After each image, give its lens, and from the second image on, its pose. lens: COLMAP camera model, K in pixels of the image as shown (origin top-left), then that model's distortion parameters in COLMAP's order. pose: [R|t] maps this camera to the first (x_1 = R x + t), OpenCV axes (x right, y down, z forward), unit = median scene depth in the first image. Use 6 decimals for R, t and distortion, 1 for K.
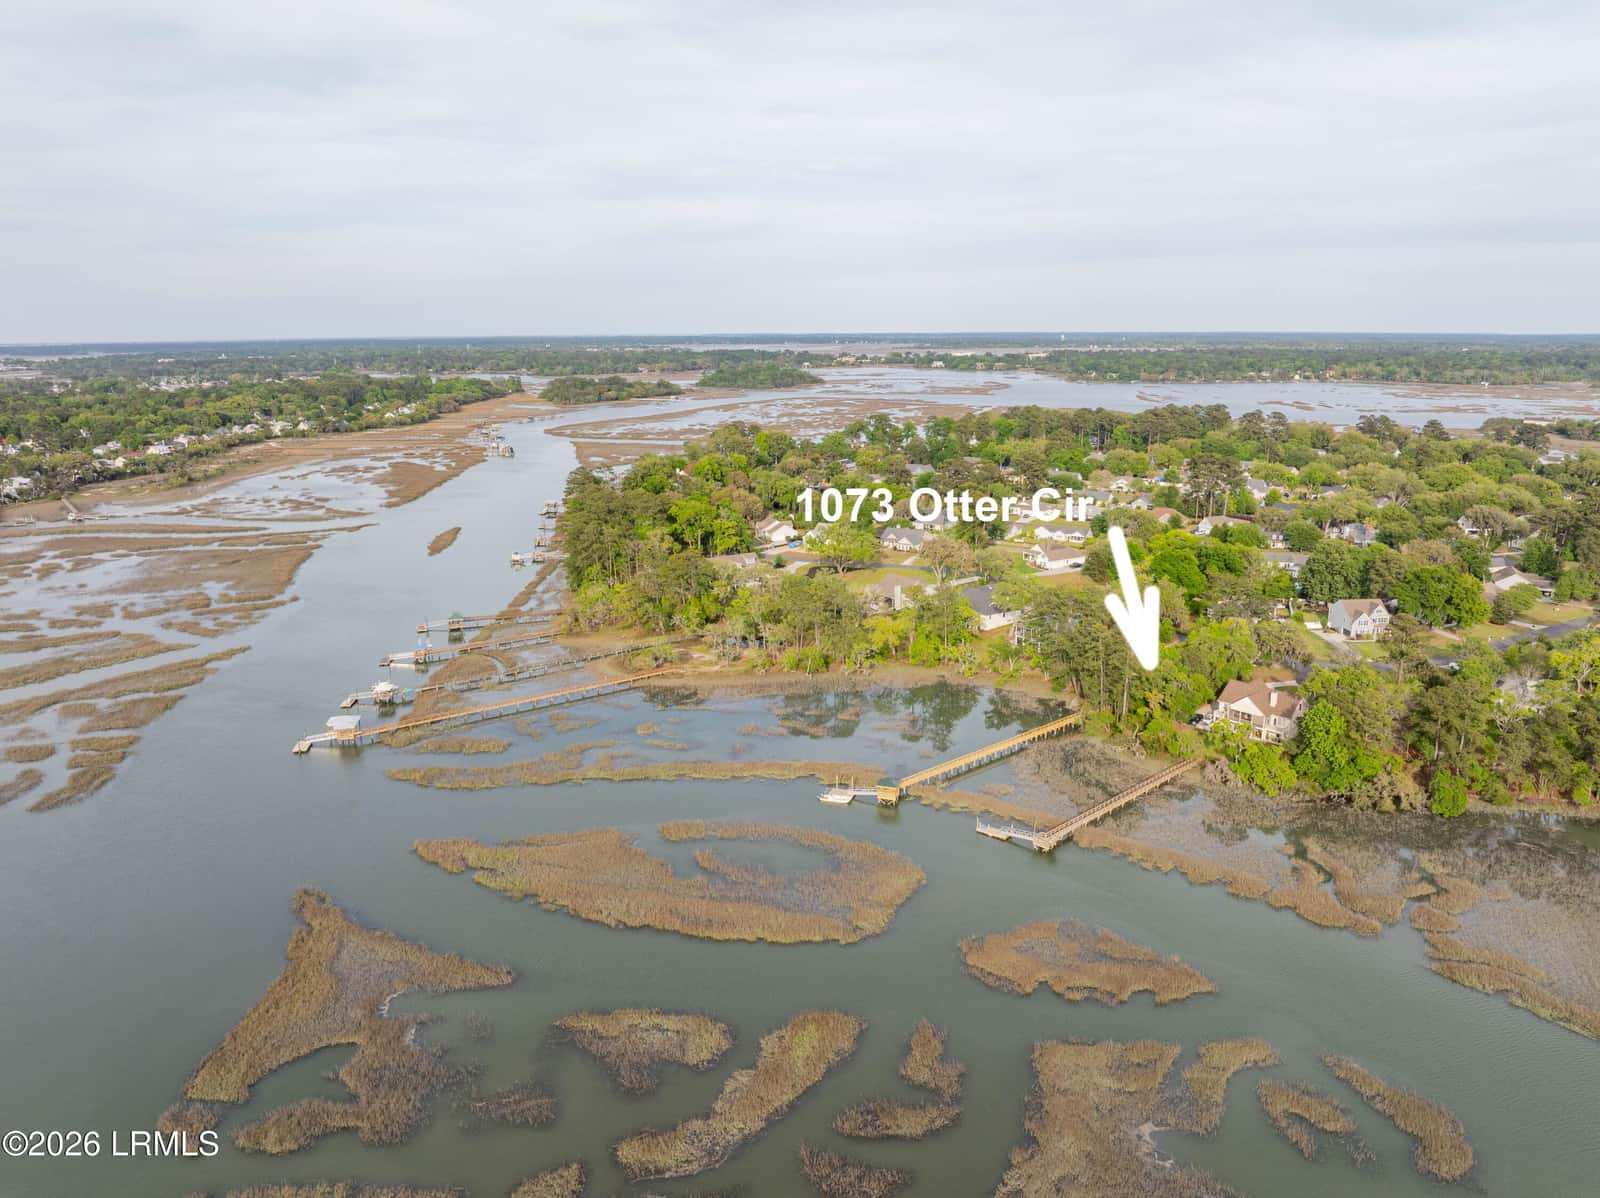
lens RADIAL K [[1126.7, 0, 810.4], [0, 1126.7, 583.1], [0, 0, 1]] dist [-0.045601, 0.011090]
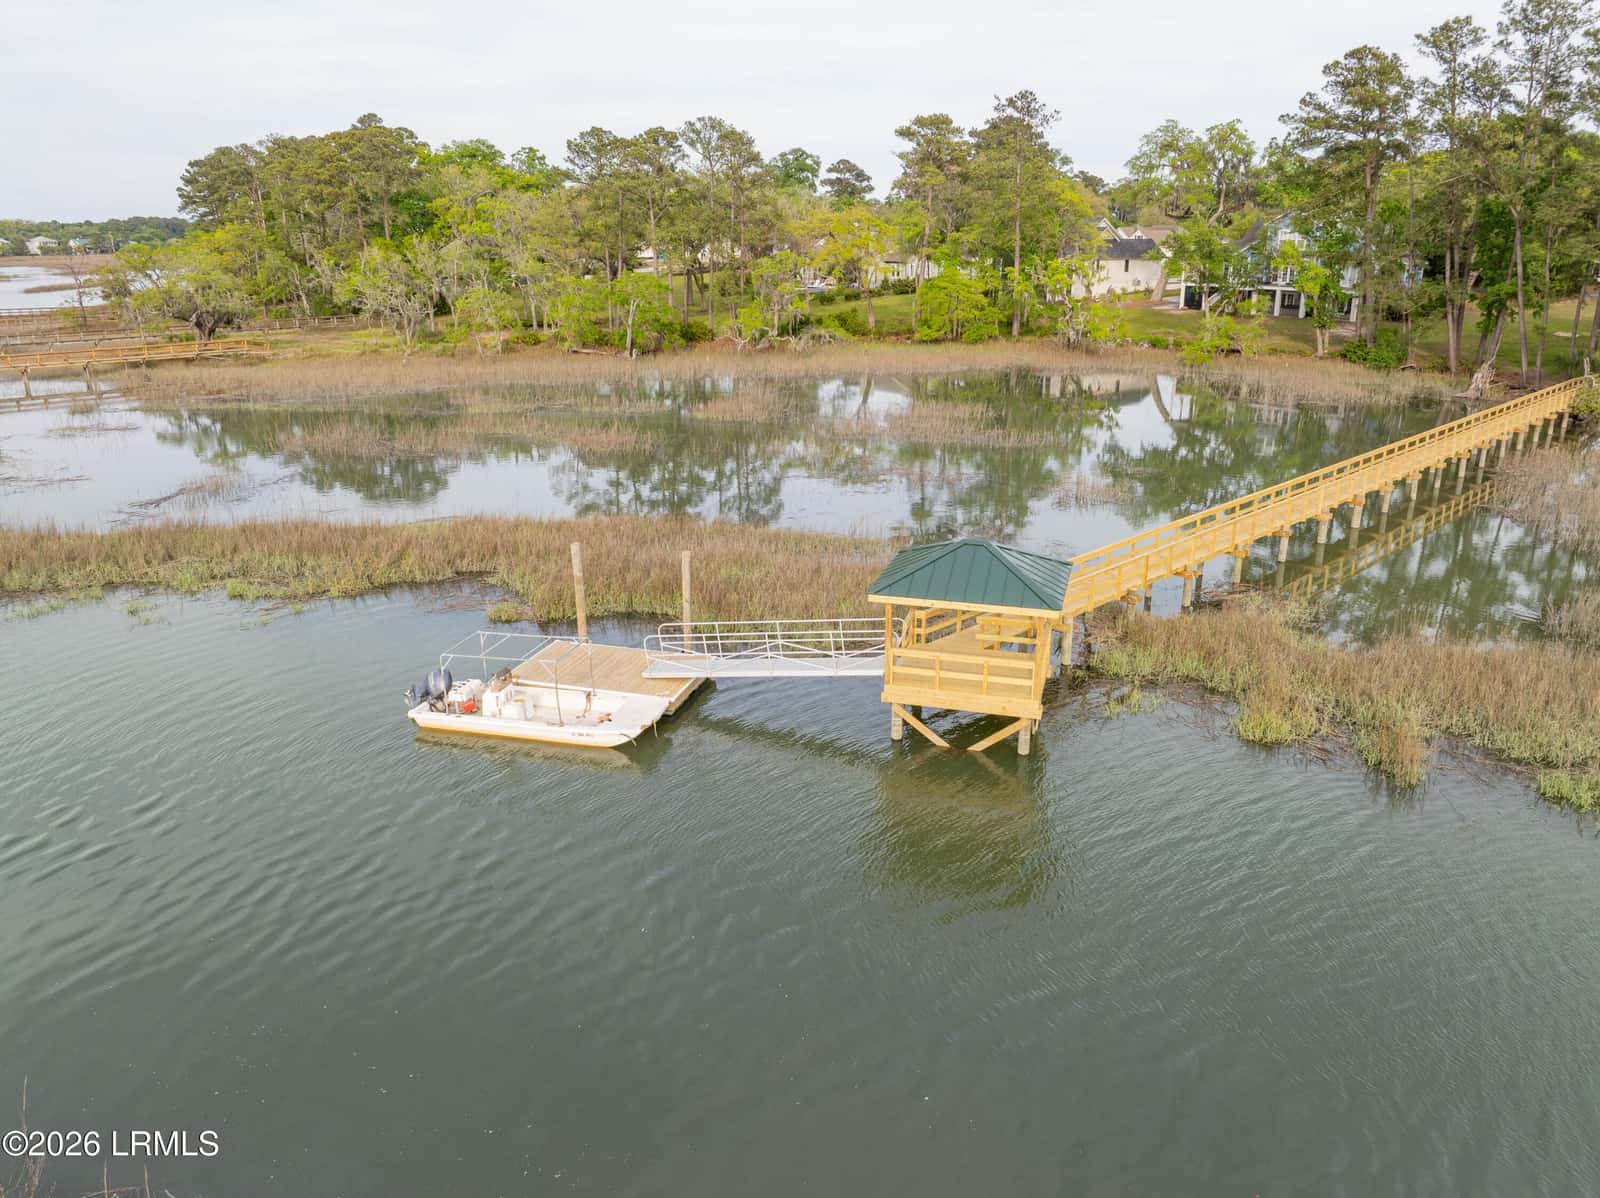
lens RADIAL K [[1126.7, 0, 810.1], [0, 1126.7, 596.9], [0, 0, 1]] dist [-0.045601, 0.011090]
pose [[0.998335, -0.016771, 0.055198, 0.023084], [0.011688, 0.995768, 0.091157, 0.086475], [-0.056493, -0.090360, 0.994306, 0.450967]]
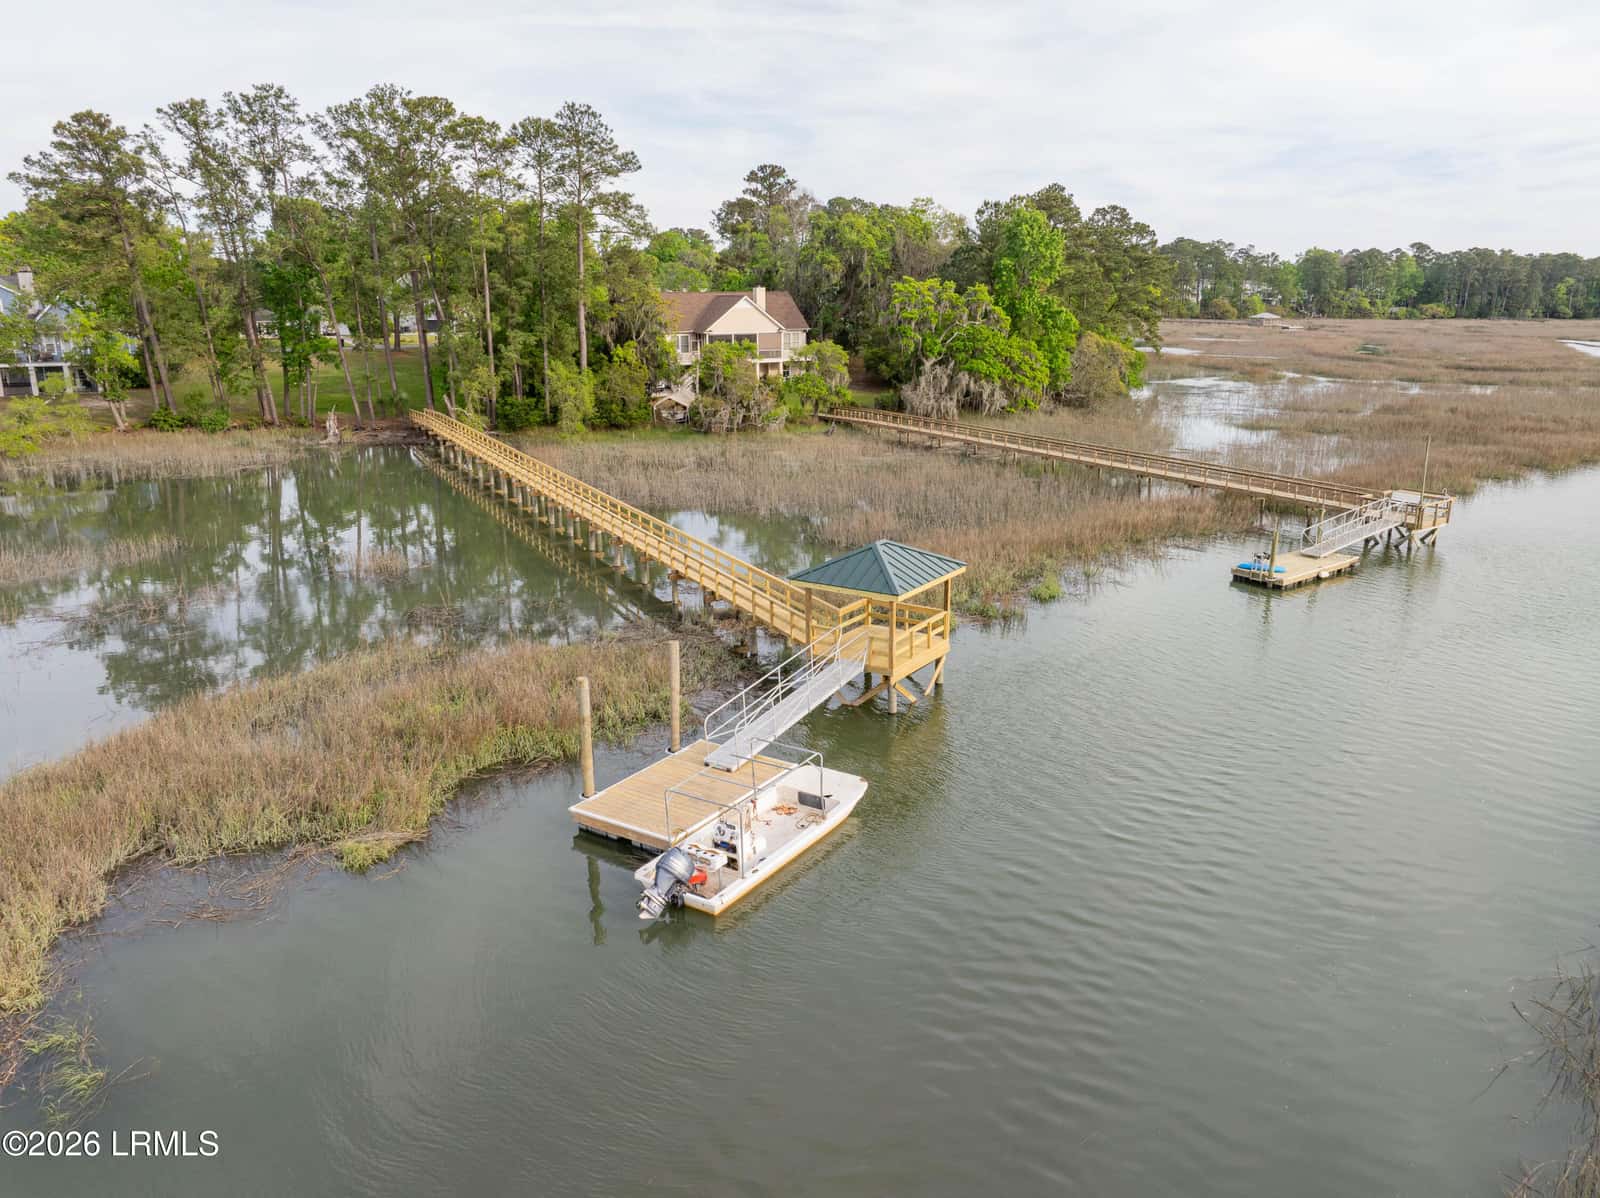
lens RADIAL K [[1126.7, 0, 812.3], [0, 1126.7, 598.0], [0, 0, 1]] dist [-0.045601, 0.011090]
pose [[0.235932, -0.250752, 0.938861, -0.038702], [0.216864, 0.955356, 0.200661, 0.076402], [-0.947262, 0.156262, 0.279778, 0.494740]]
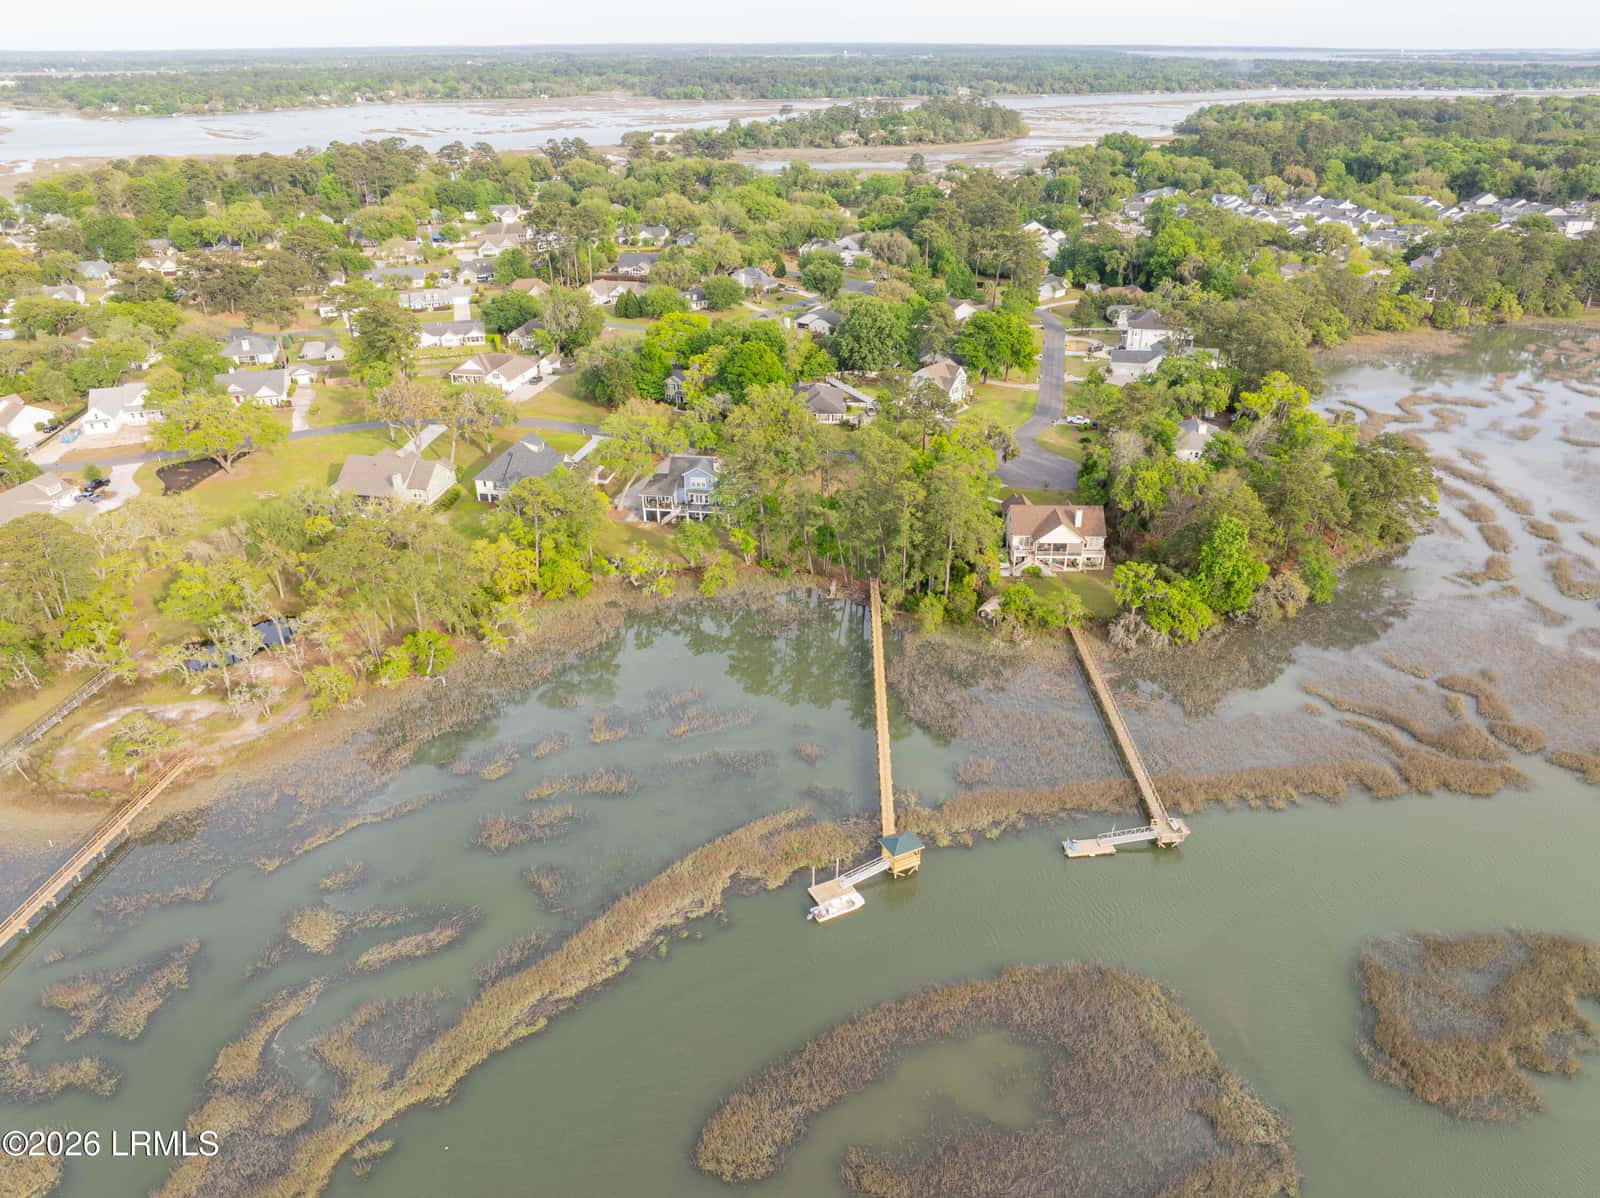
lens RADIAL K [[1126.7, 0, 811.5], [0, 1126.7, 595.0], [0, 0, 1]] dist [-0.045601, 0.011090]
pose [[0.681239, -0.322111, 0.657387, -0.162936], [0.157701, 0.941483, 0.297892, -0.069364], [-0.714873, -0.099265, 0.692173, 0.321743]]
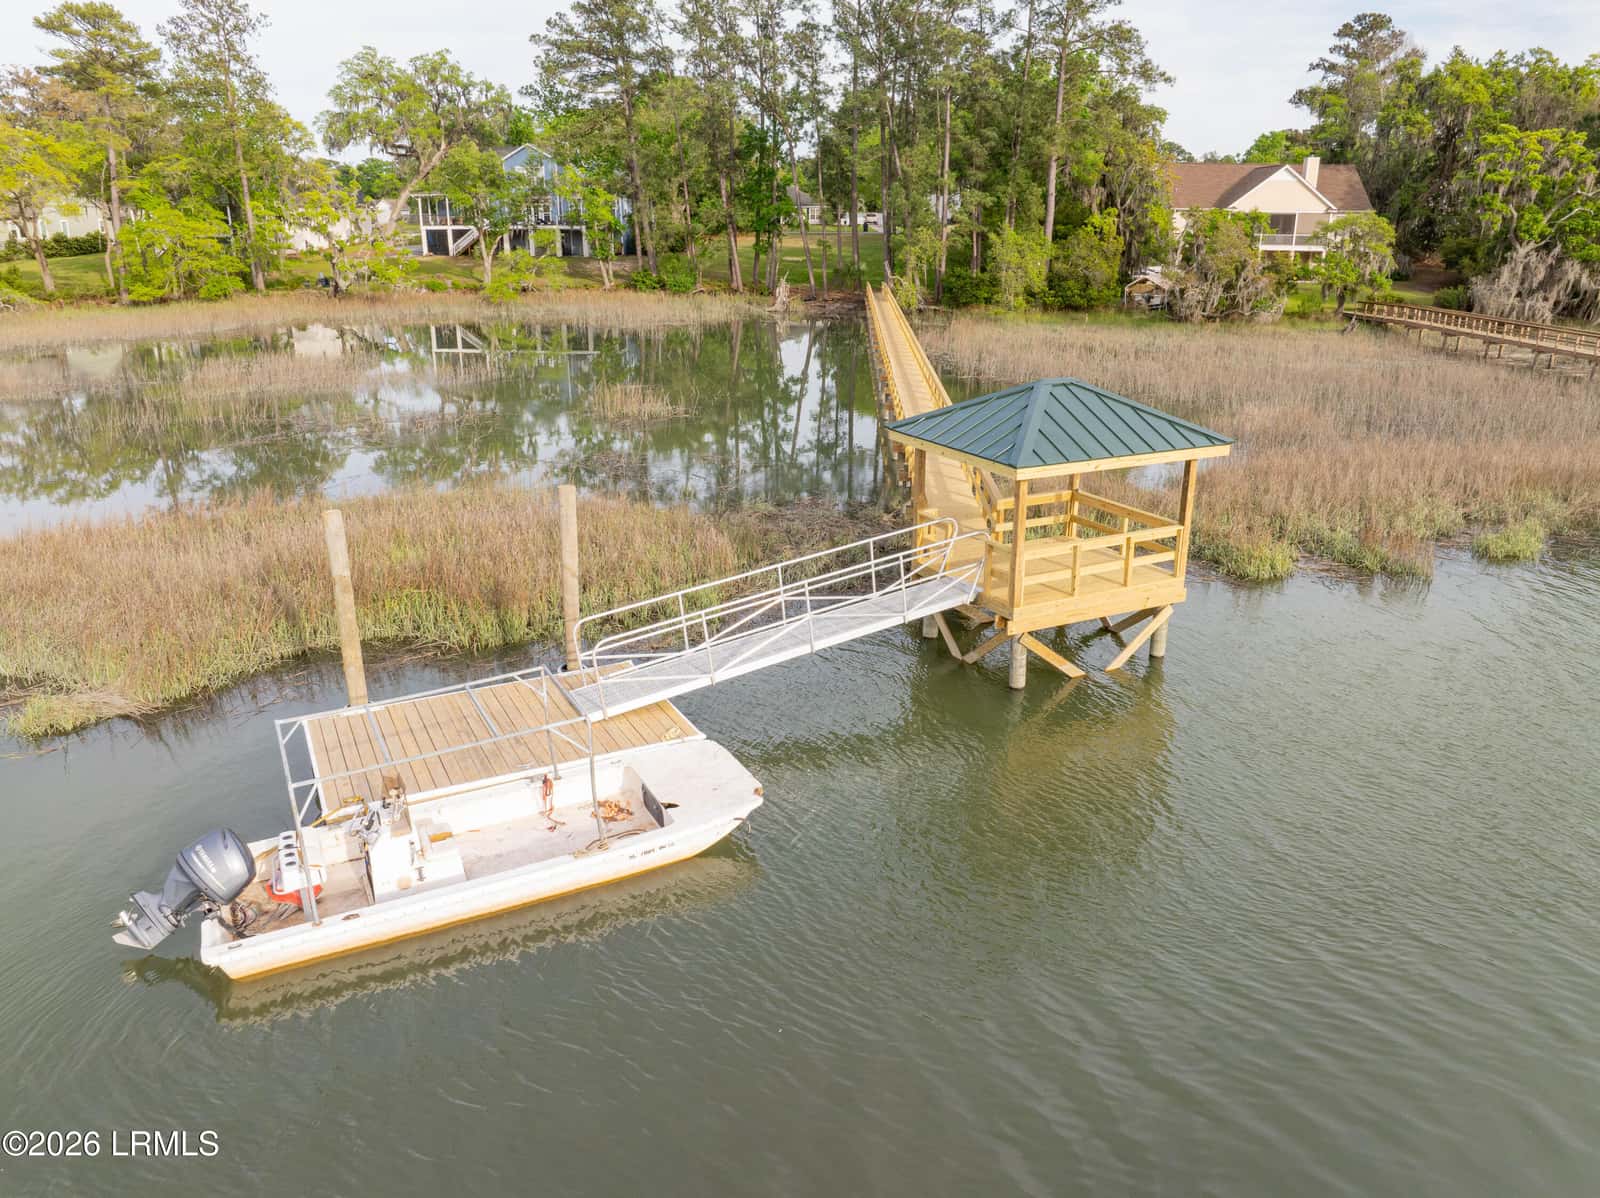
lens RADIAL K [[1126.7, 0, 808.5], [0, 1126.7, 598.0], [0, 0, 1]] dist [-0.045601, 0.011090]
pose [[0.687799, -0.227812, 0.689227, -0.001913], [0.155592, 0.973678, 0.166562, 0.088714], [-0.709030, -0.007323, 0.705140, 0.488097]]
